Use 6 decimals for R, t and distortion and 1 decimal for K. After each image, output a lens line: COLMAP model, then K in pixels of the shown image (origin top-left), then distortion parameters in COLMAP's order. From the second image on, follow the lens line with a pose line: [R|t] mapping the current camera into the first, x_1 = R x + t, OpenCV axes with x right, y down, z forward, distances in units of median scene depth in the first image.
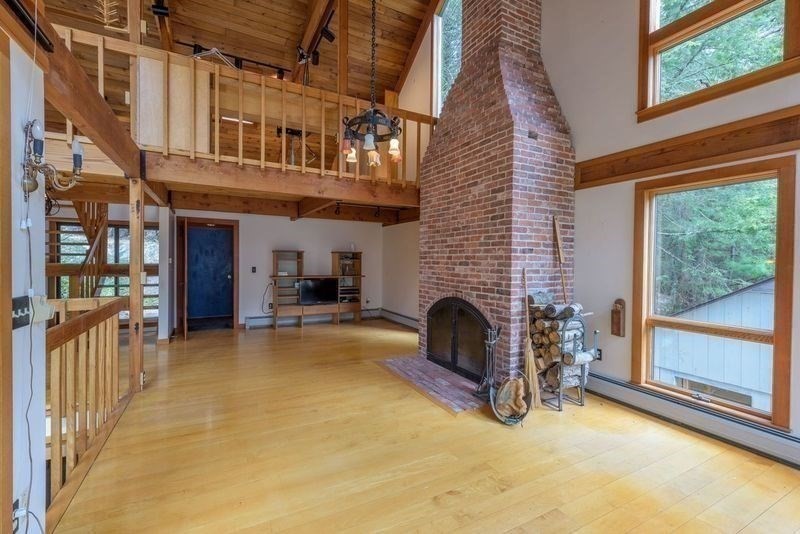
lens RADIAL K [[351.0, 0, 400.2], [0, 351.0, 264.9], [0, 0, 1]] dist [0.000070, 0.000026]
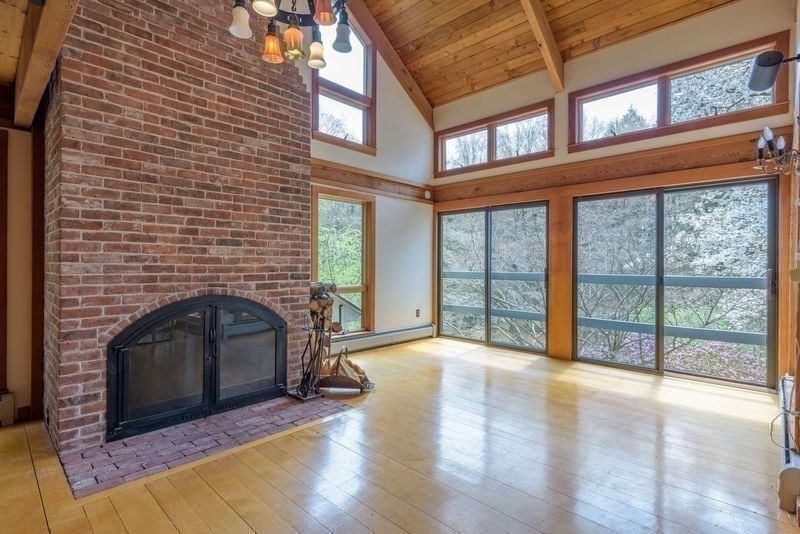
lens RADIAL K [[395.5, 0, 400.0], [0, 395.5, 265.2], [0, 0, 1]] dist [0.018355, -0.004035]
pose [[-0.324560, -0.015575, 0.945737, -0.680637], [0.004544, 0.999827, 0.018025, 0.028888], [-0.945854, 0.010148, -0.324433, 0.989894]]
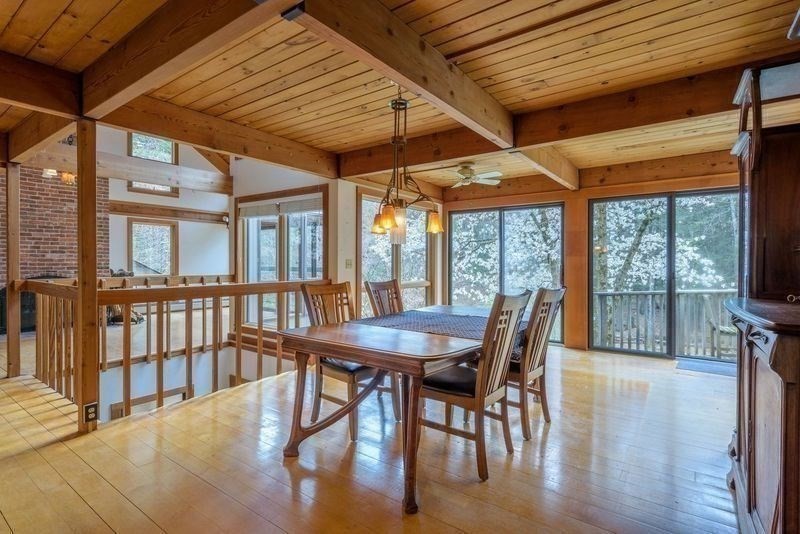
lens RADIAL K [[395.5, 0, 399.8], [0, 395.5, 264.7], [0, 0, 1]] dist [0.018355, -0.004035]
pose [[-0.446071, -0.015049, 0.894871, -2.069899], [0.009327, 0.999726, 0.021461, 0.029129], [-0.894949, 0.017919, -0.445809, 0.492057]]
